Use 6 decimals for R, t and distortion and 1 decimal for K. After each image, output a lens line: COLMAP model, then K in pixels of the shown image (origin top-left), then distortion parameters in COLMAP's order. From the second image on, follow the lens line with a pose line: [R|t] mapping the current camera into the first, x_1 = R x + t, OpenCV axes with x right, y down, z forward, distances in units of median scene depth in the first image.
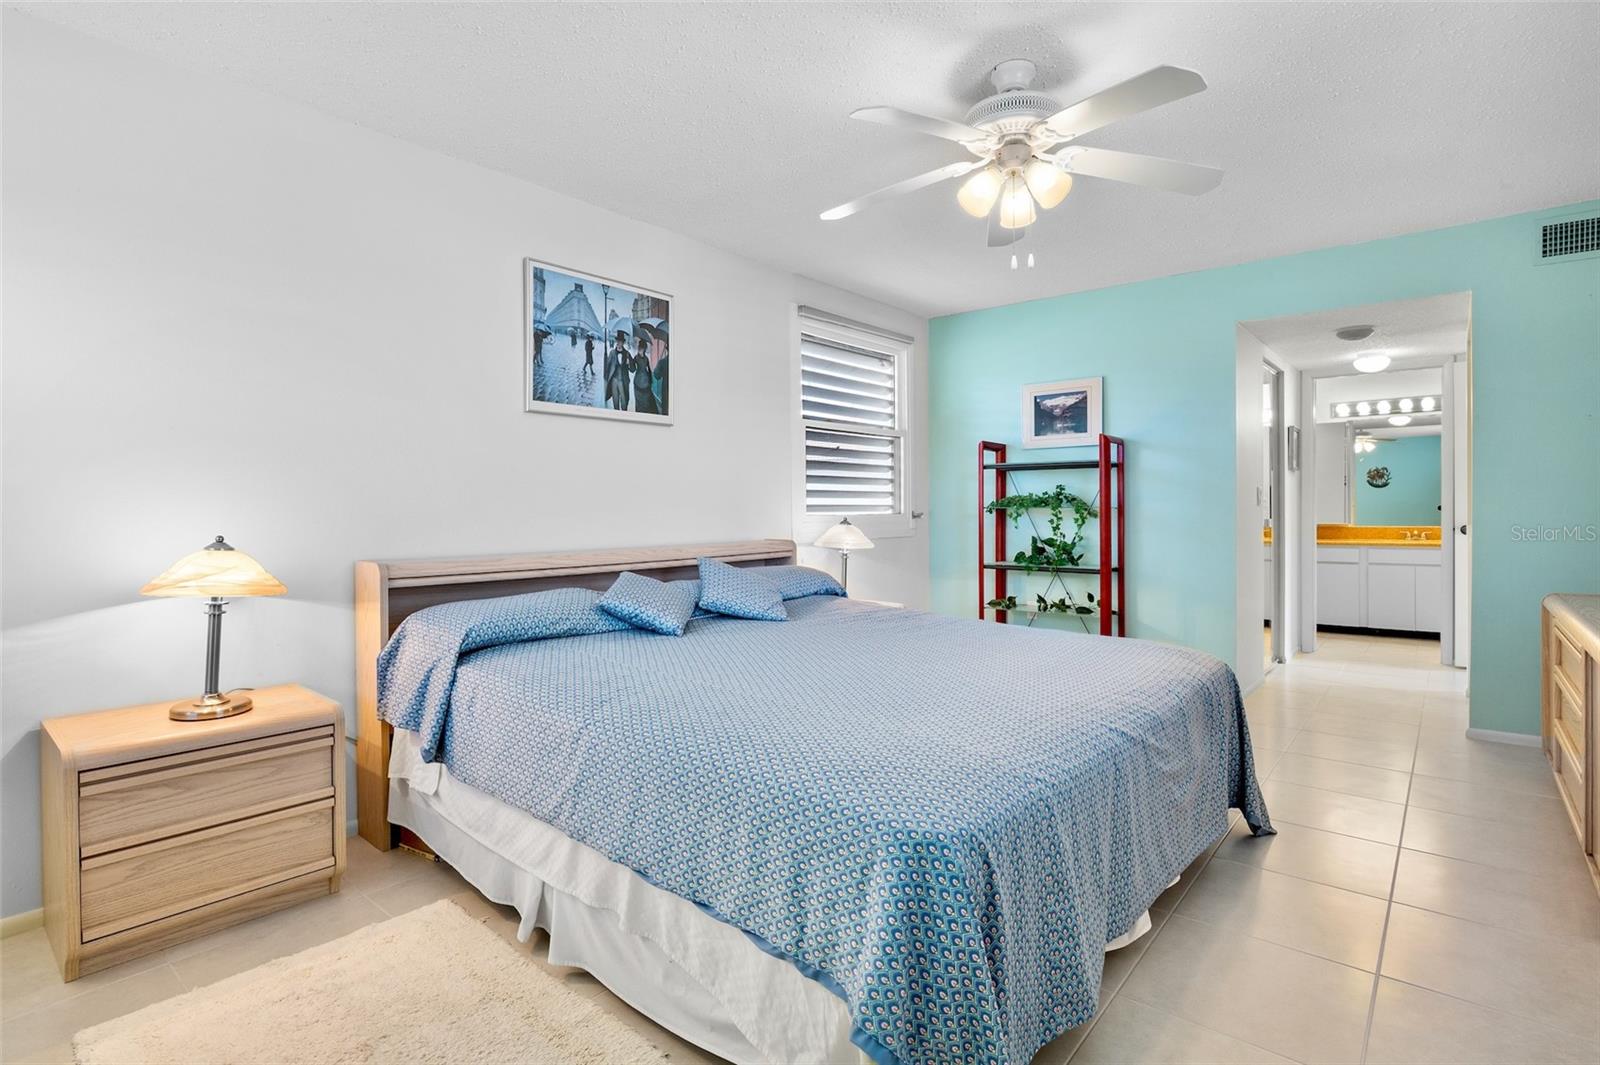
lens RADIAL K [[723.0, 0, 640.2], [0, 723.0, 514.0], [0, 0, 1]] dist [-0.017955, -0.000048]
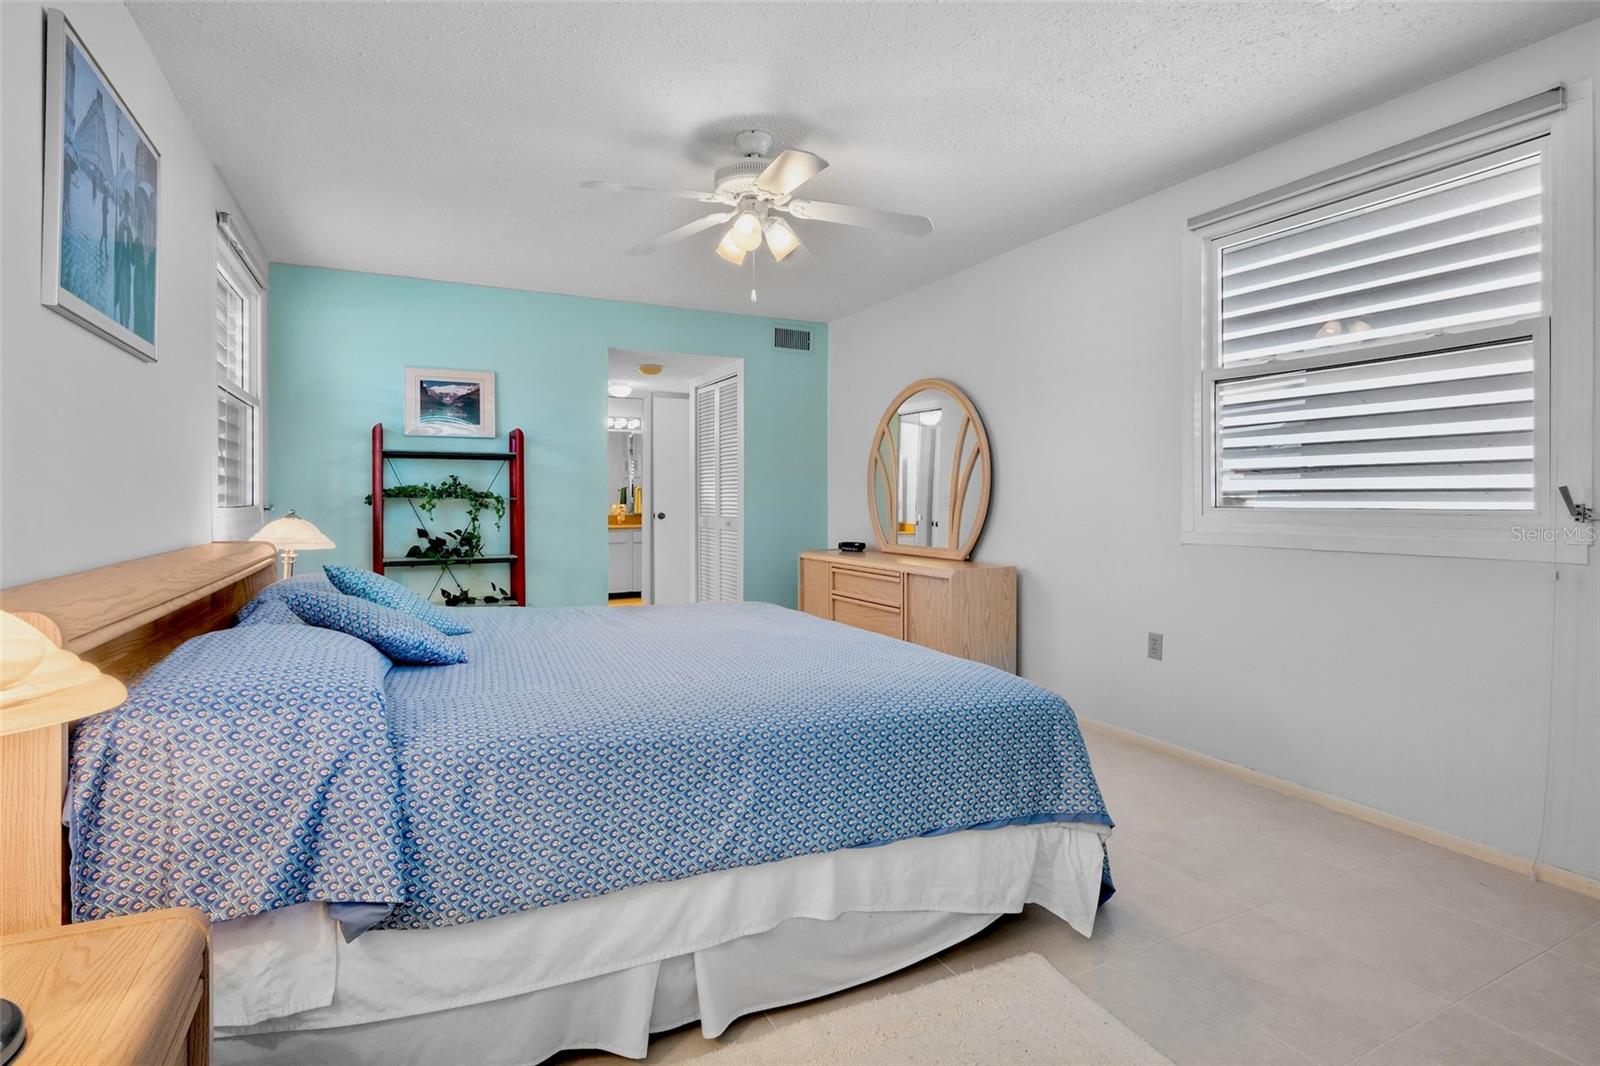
lens RADIAL K [[808.0, 0, 800.9], [0, 808.0, 510.1], [0, 0, 1]] dist [-0.005454, -0.000274]
pose [[0.374203, -0.006964, 0.927321, -0.430114], [0.003712, 0.999975, 0.006012, 0.003043], [-0.927339, 0.001193, 0.374220, 0.248573]]
